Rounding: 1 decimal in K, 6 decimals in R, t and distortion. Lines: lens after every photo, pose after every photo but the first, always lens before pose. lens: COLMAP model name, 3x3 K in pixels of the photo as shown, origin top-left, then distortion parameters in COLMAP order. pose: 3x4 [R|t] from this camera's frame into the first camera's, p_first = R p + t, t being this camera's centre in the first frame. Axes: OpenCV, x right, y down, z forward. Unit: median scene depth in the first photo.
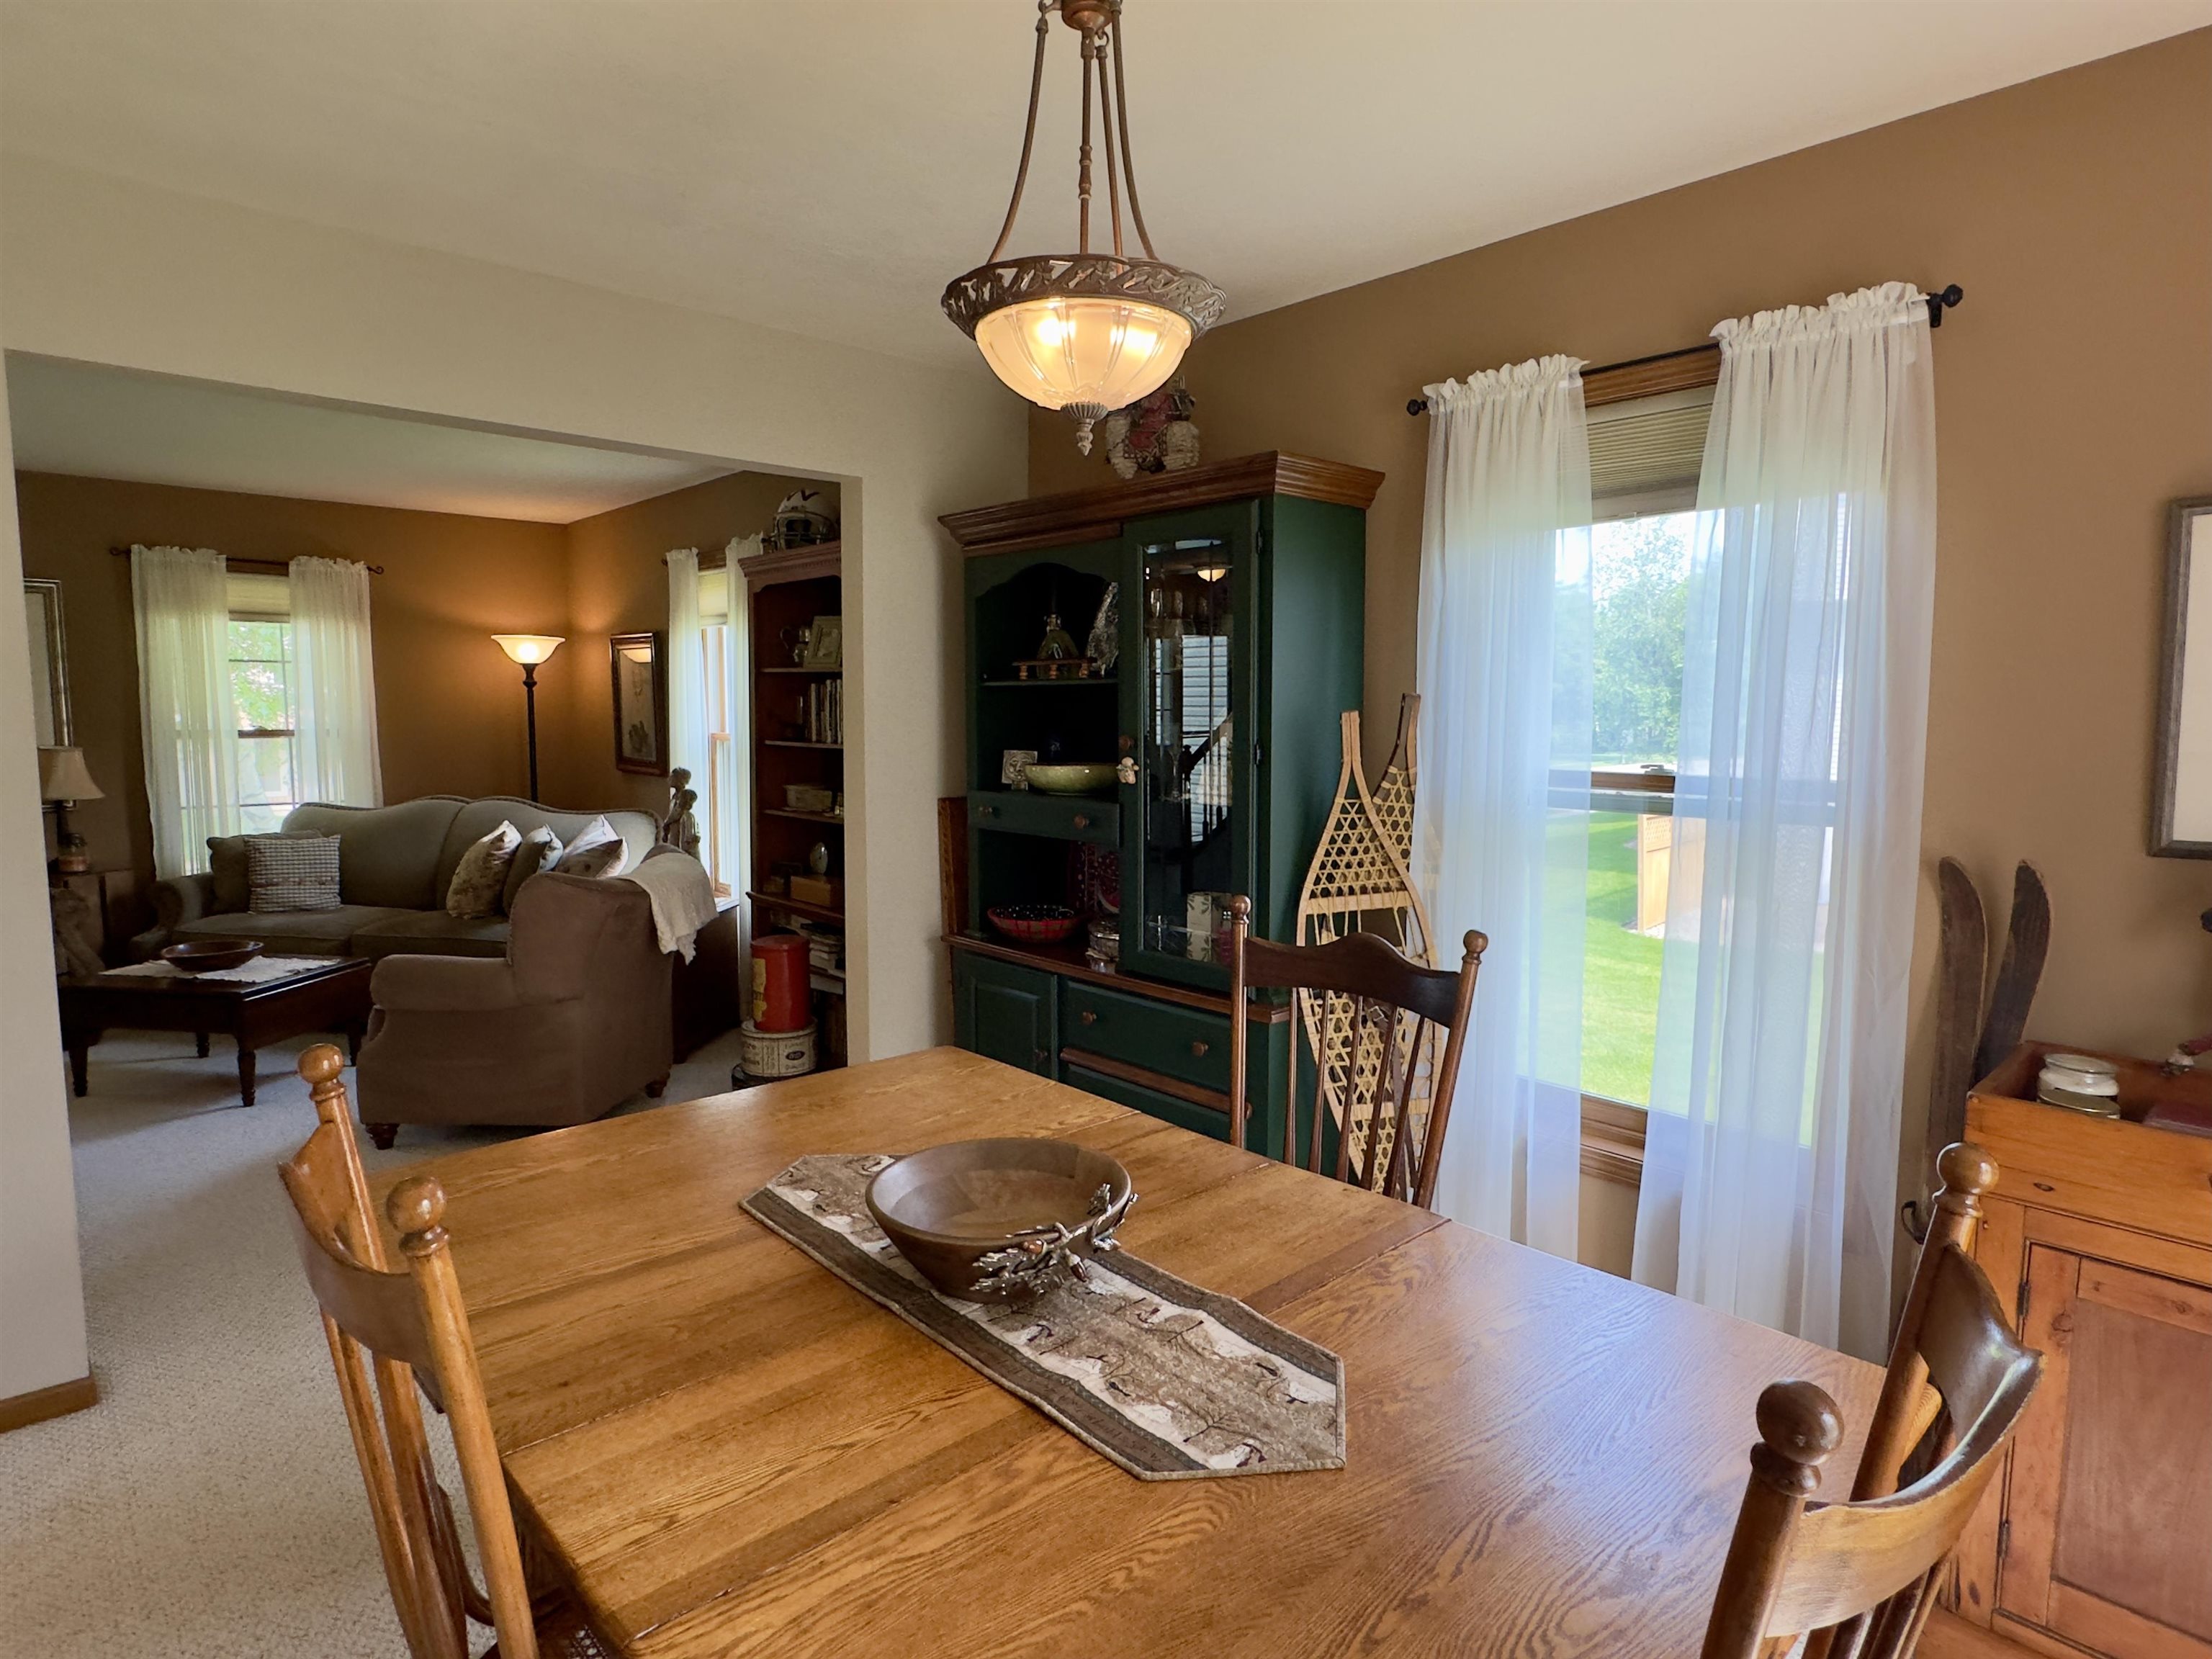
lens RADIAL K [[1210.6, 0, 1106.0], [0, 1210.6, 829.5], [0, 0, 1]] dist [-0.003687, -0.000943]
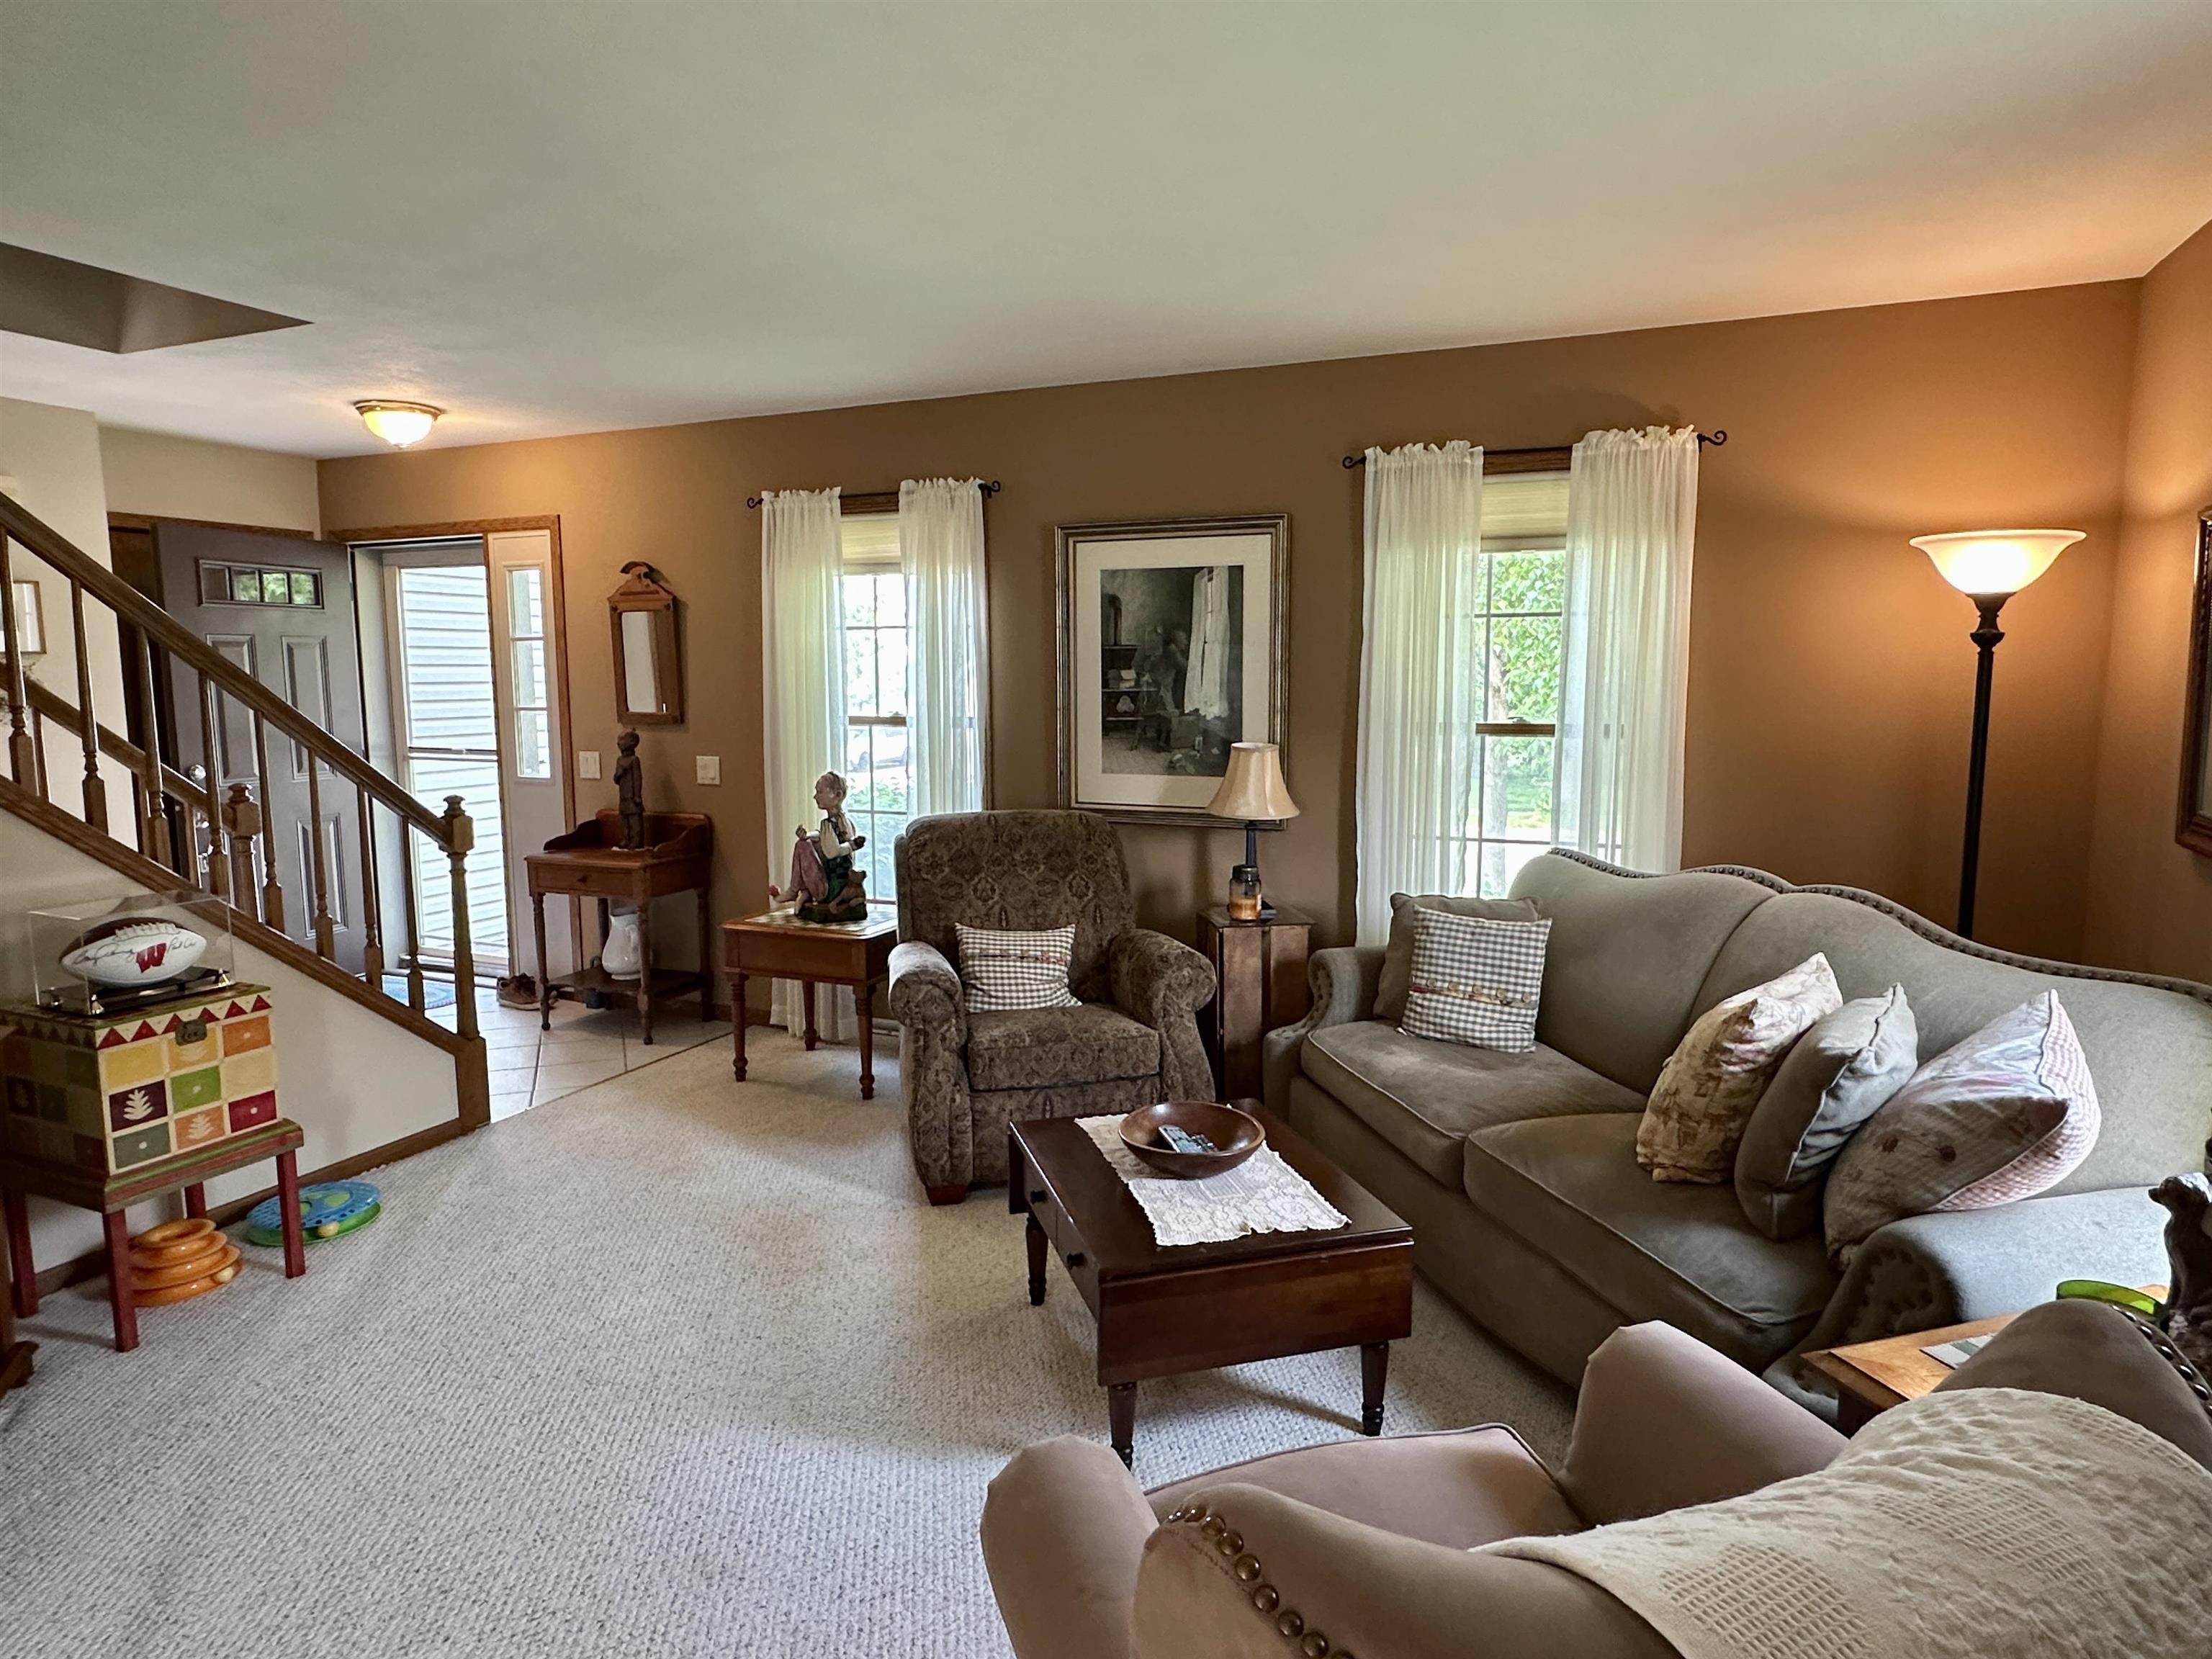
lens RADIAL K [[1297.4, 0, 1106.0], [0, 1297.4, 829.5], [0, 0, 1]] dist [-0.005689, -0.000549]
pose [[0.402534, 0.100203, -0.909904, -0.300505], [-0.086699, 0.993696, 0.071075, -0.104097], [0.911290, 0.050278, 0.408684, 0.954726]]
